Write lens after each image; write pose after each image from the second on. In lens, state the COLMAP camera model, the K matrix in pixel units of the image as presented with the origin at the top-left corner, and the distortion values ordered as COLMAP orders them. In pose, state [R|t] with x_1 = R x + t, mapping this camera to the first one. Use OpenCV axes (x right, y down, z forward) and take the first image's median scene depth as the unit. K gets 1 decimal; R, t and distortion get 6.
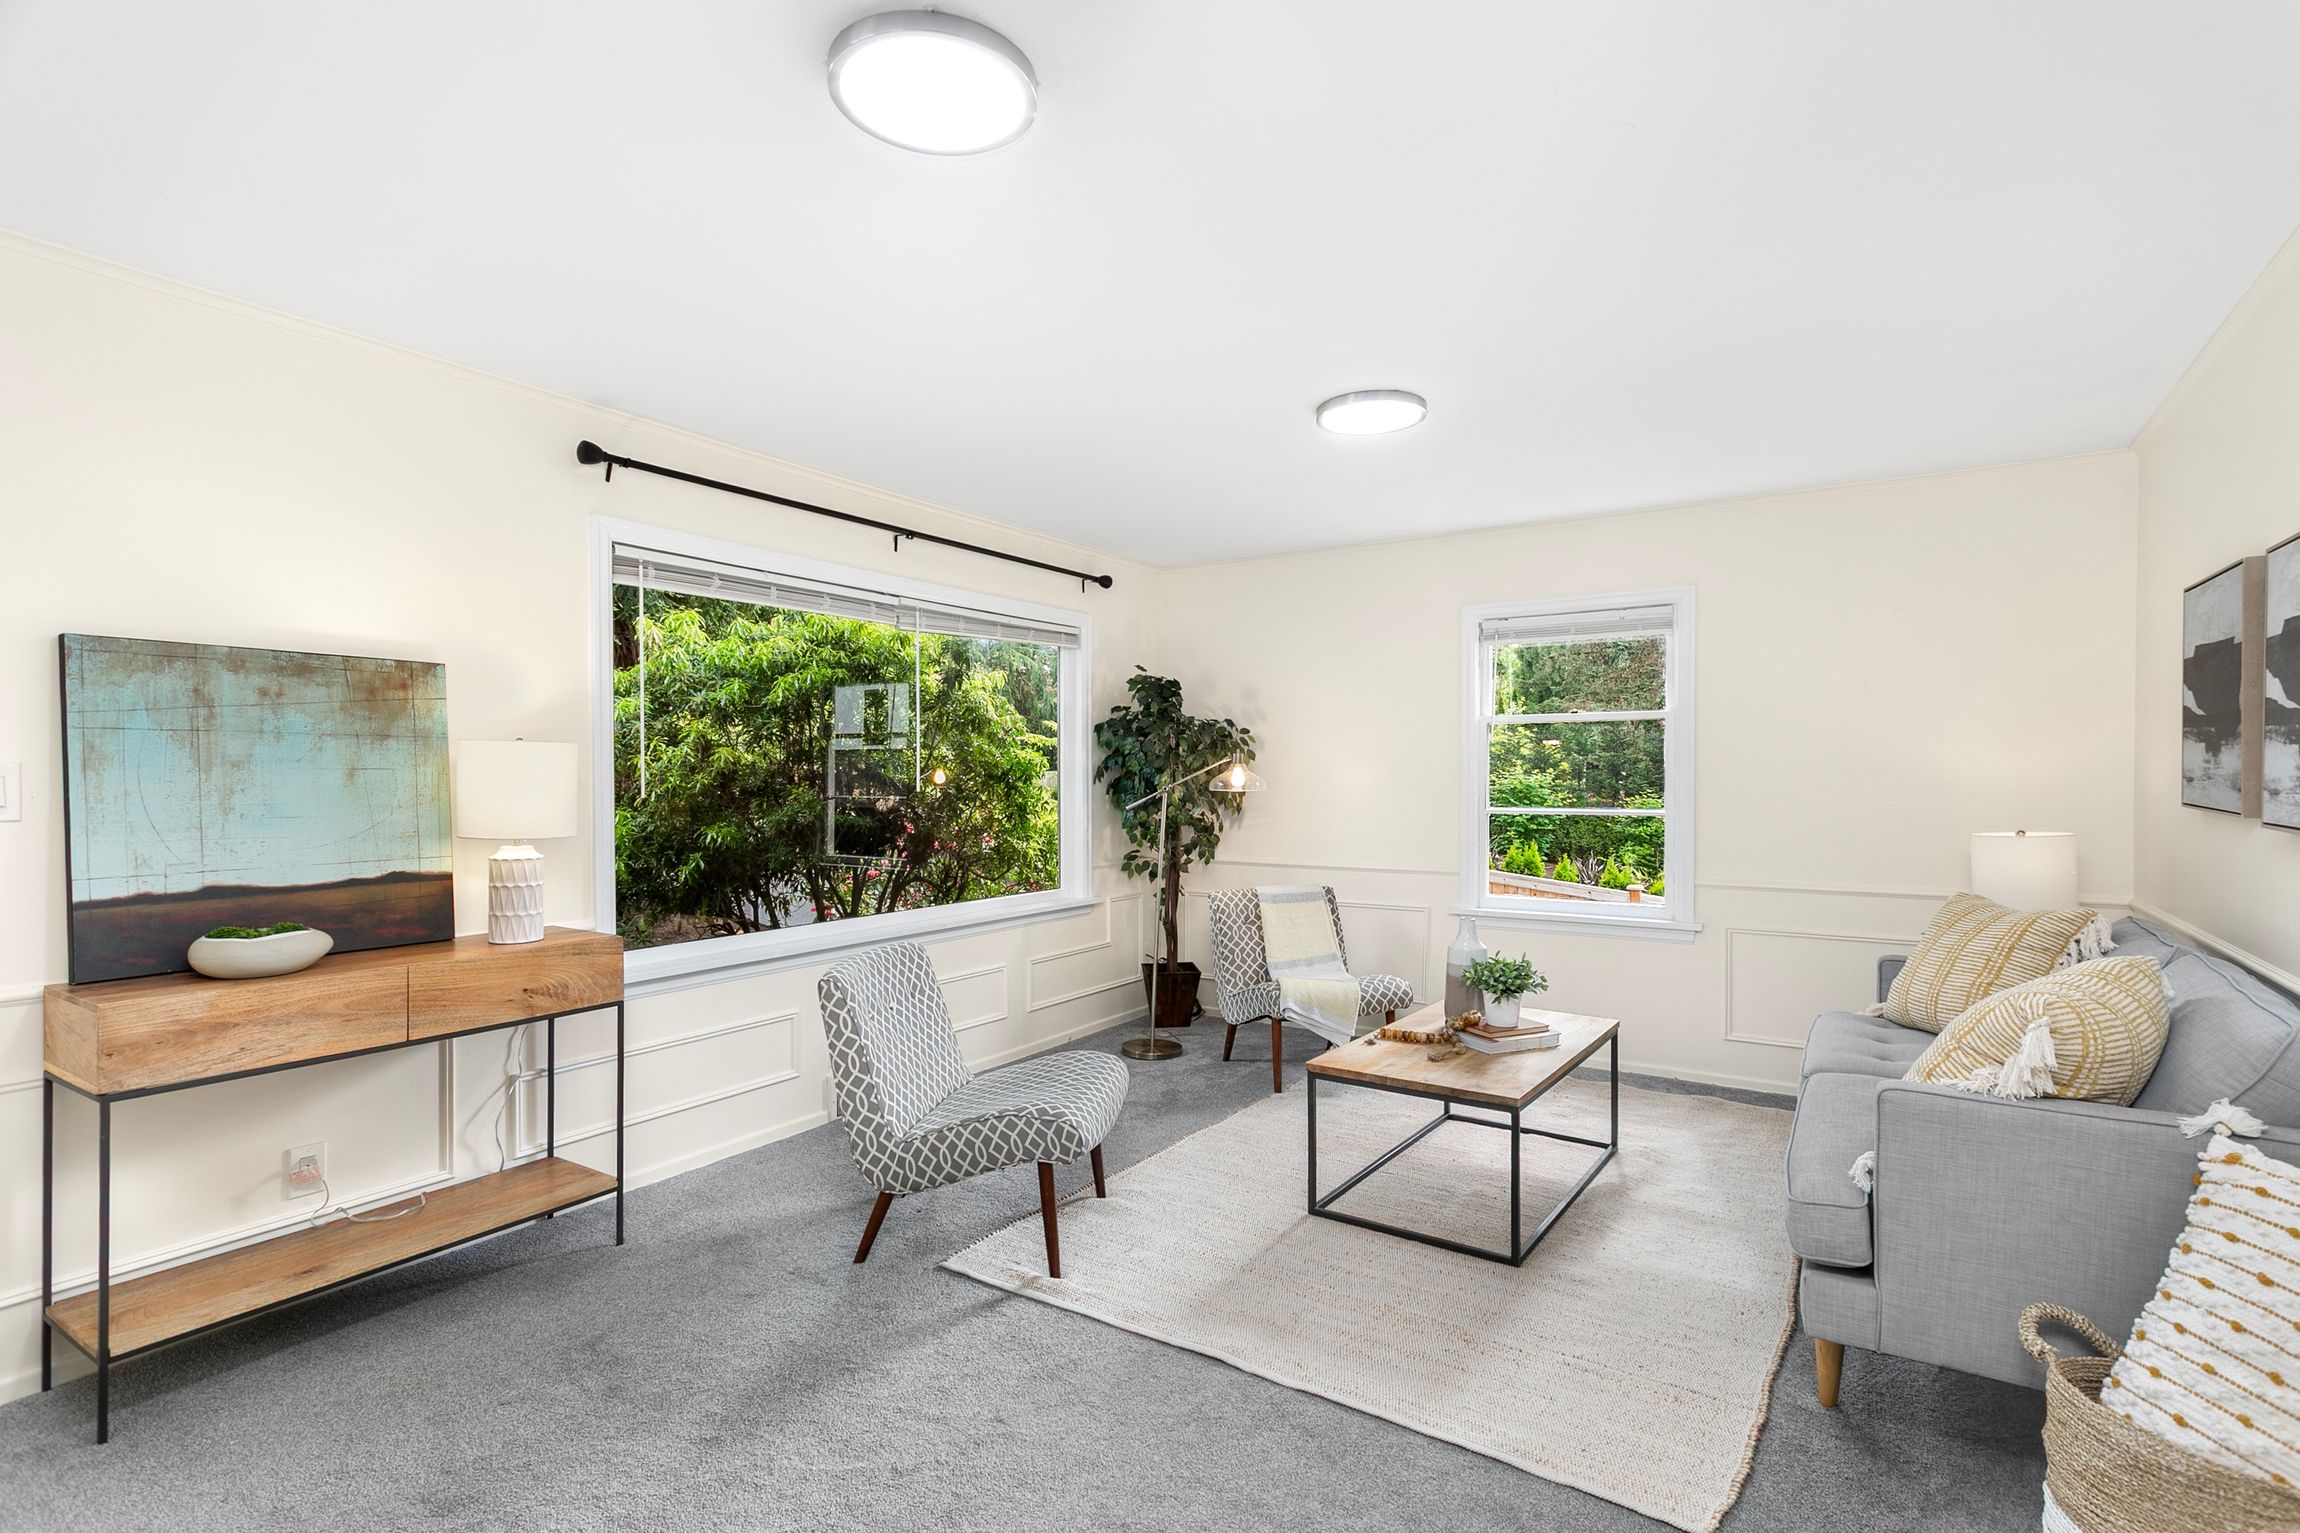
lens RADIAL K [[1094.9, 0, 1160.1], [0, 1094.9, 777.7], [0, 0, 1]] dist [0.000776, 0.001383]
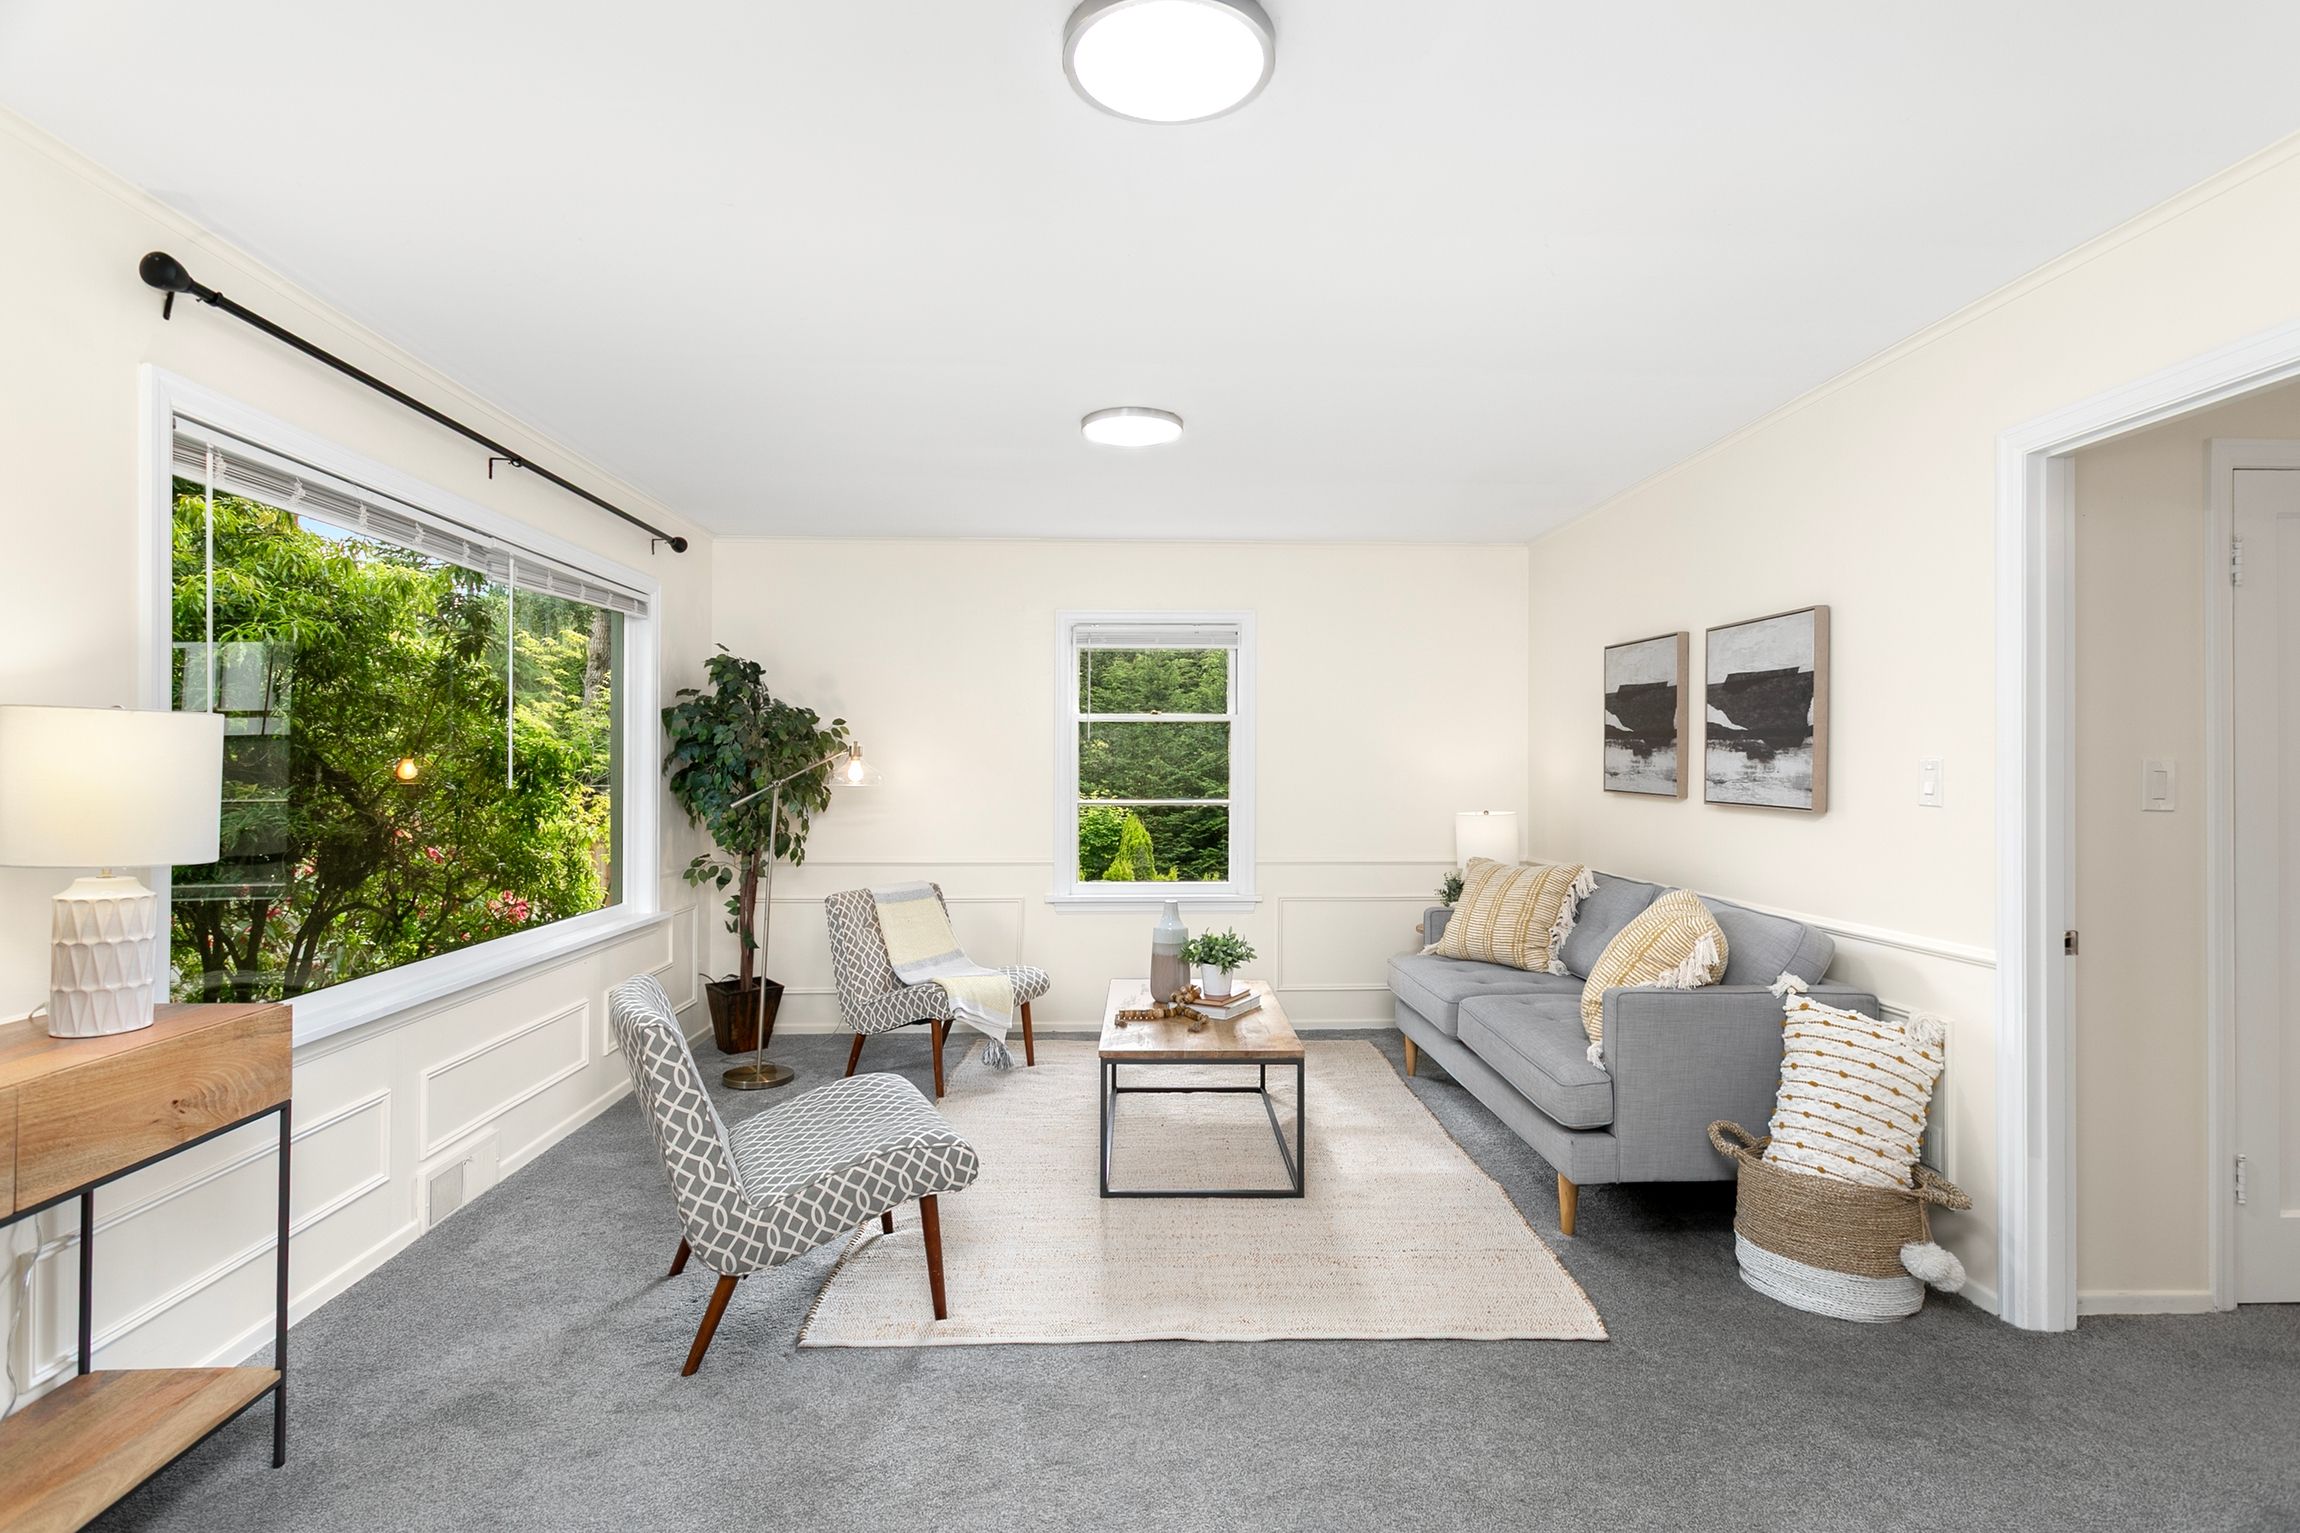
lens RADIAL K [[1107.5, 0, 1160.7], [0, 1107.5, 759.0], [0, 0, 1]] dist [-0.000826, 0.000242]
pose [[0.813807, 0.008446, 0.581074, -0.470737], [-0.001369, 0.999919, -0.012617, 0.001377], [-0.581134, 0.009472, 0.813753, 0.134784]]
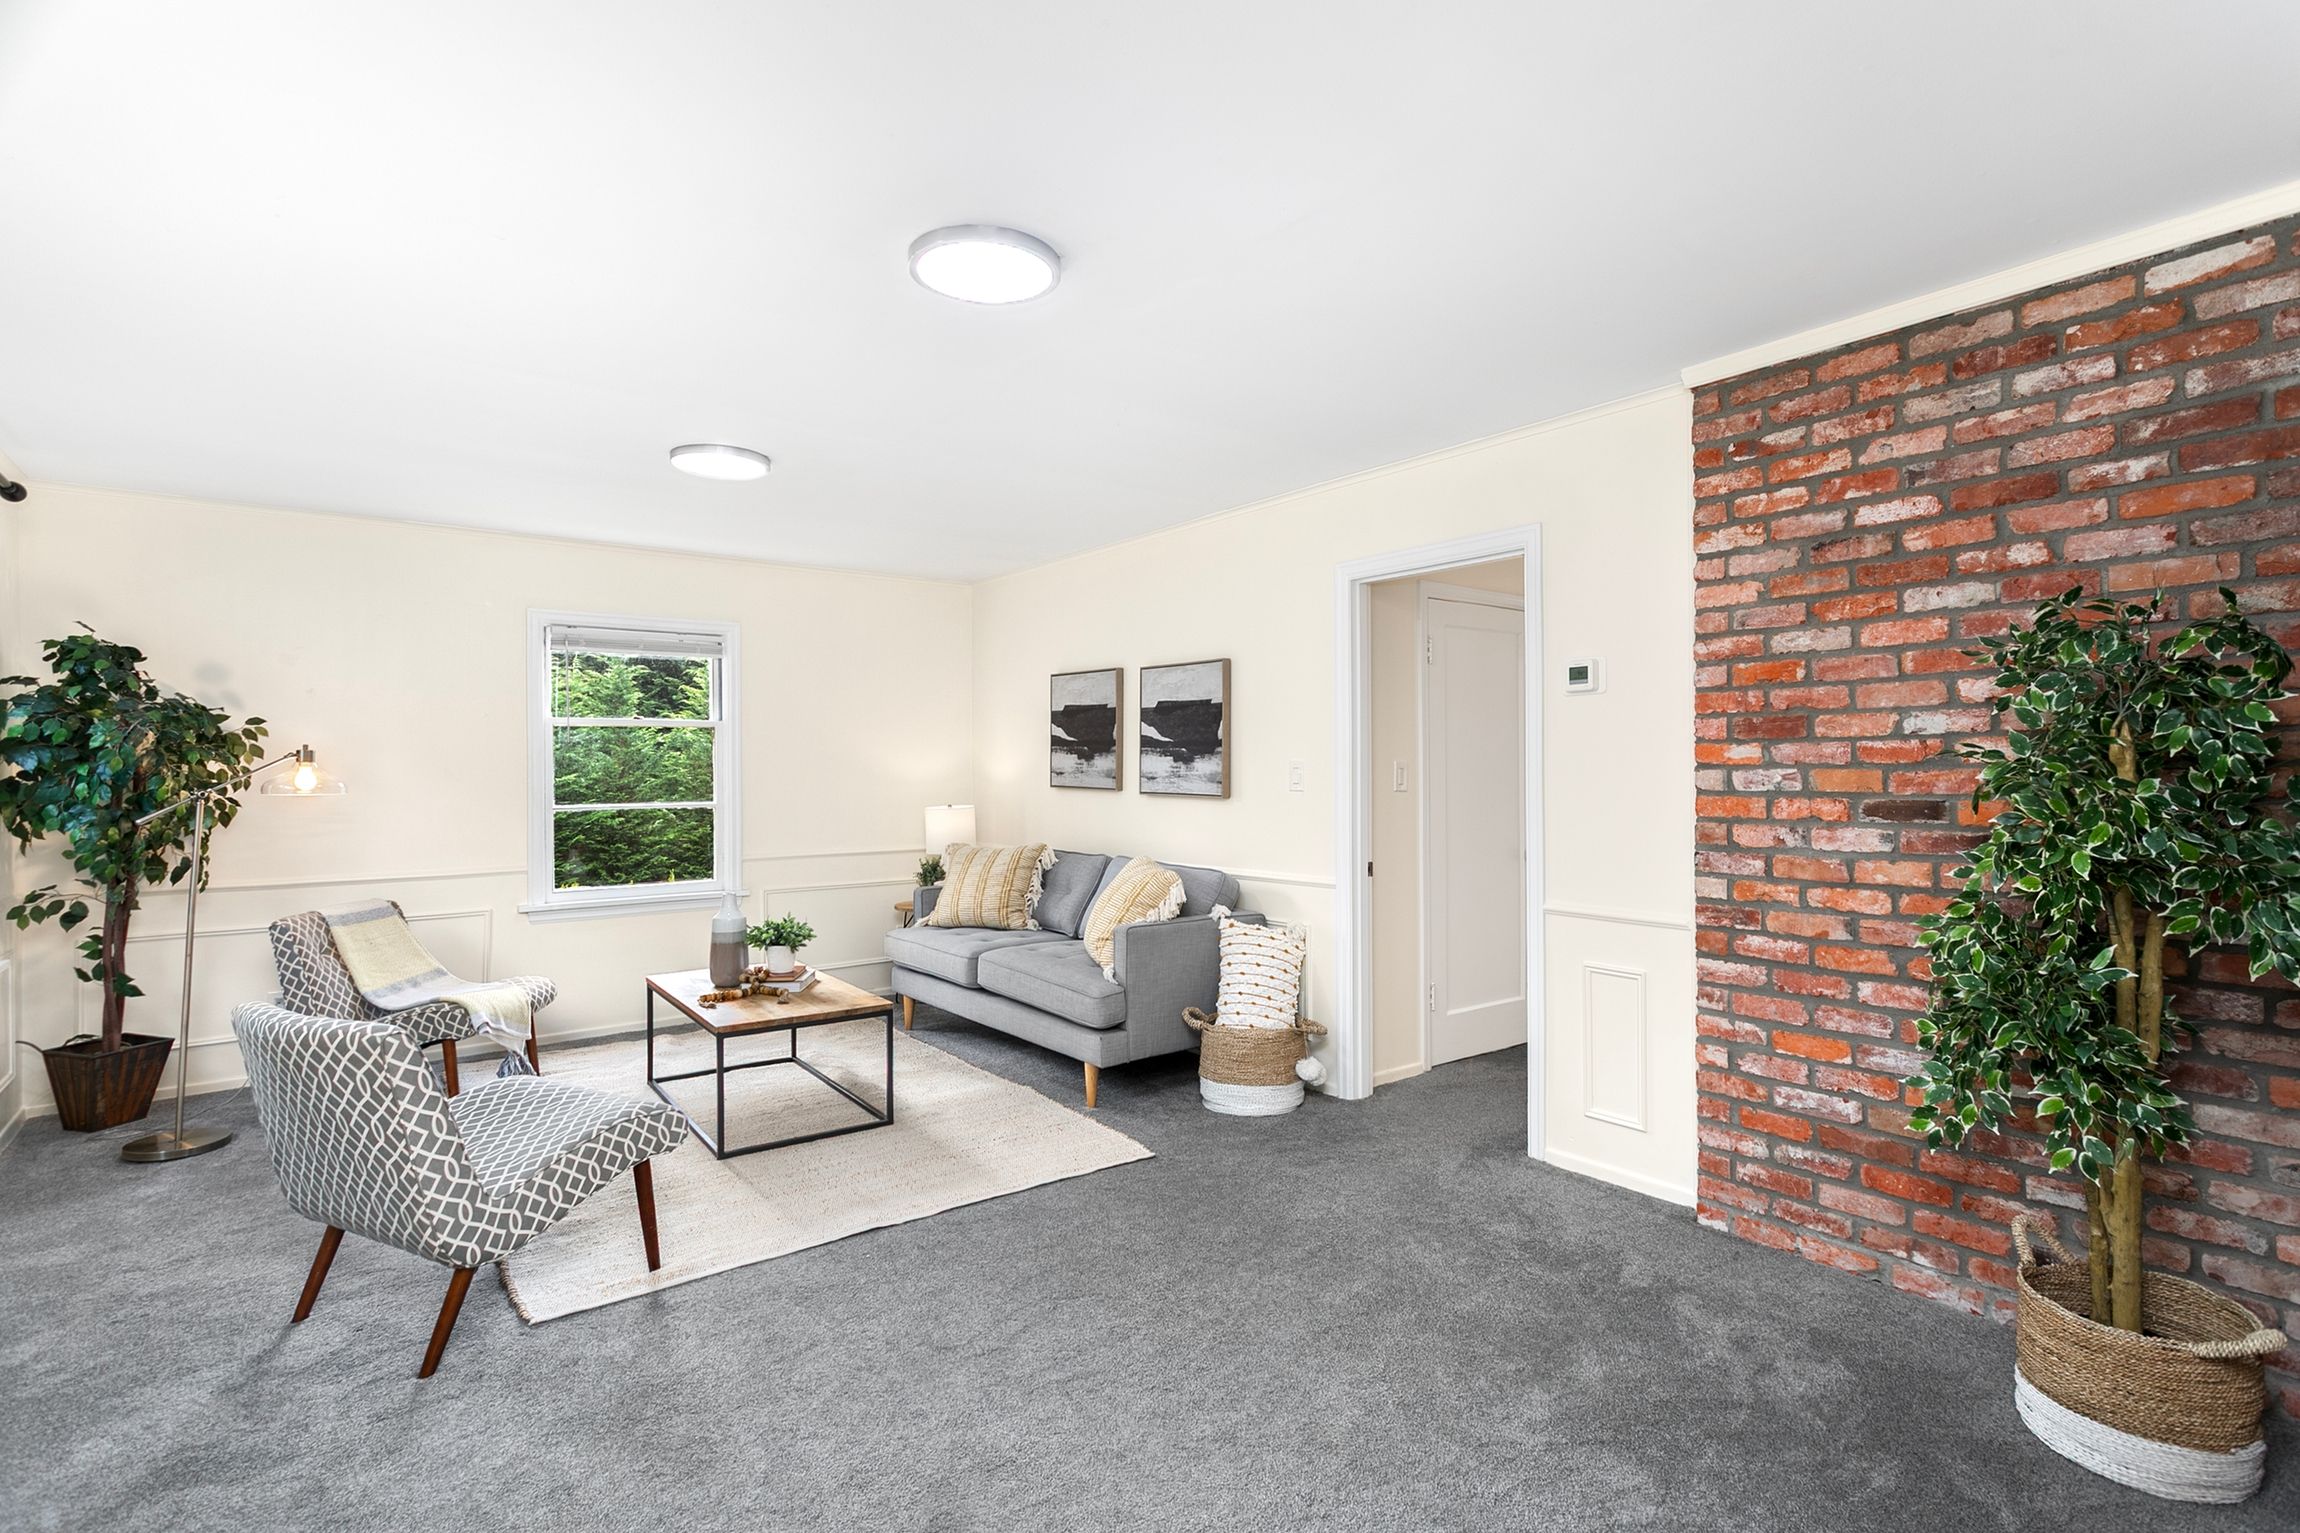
lens RADIAL K [[1079.8, 0, 1150.0], [0, 1079.8, 766.5], [0, 0, 1]] dist [0.002778, 0.001094]
pose [[0.332793, 0.001963, 0.942998, -0.855762], [0.008934, 0.999946, -0.005235, 0.001154], [-0.942957, 0.010167, 0.332758, 0.225649]]
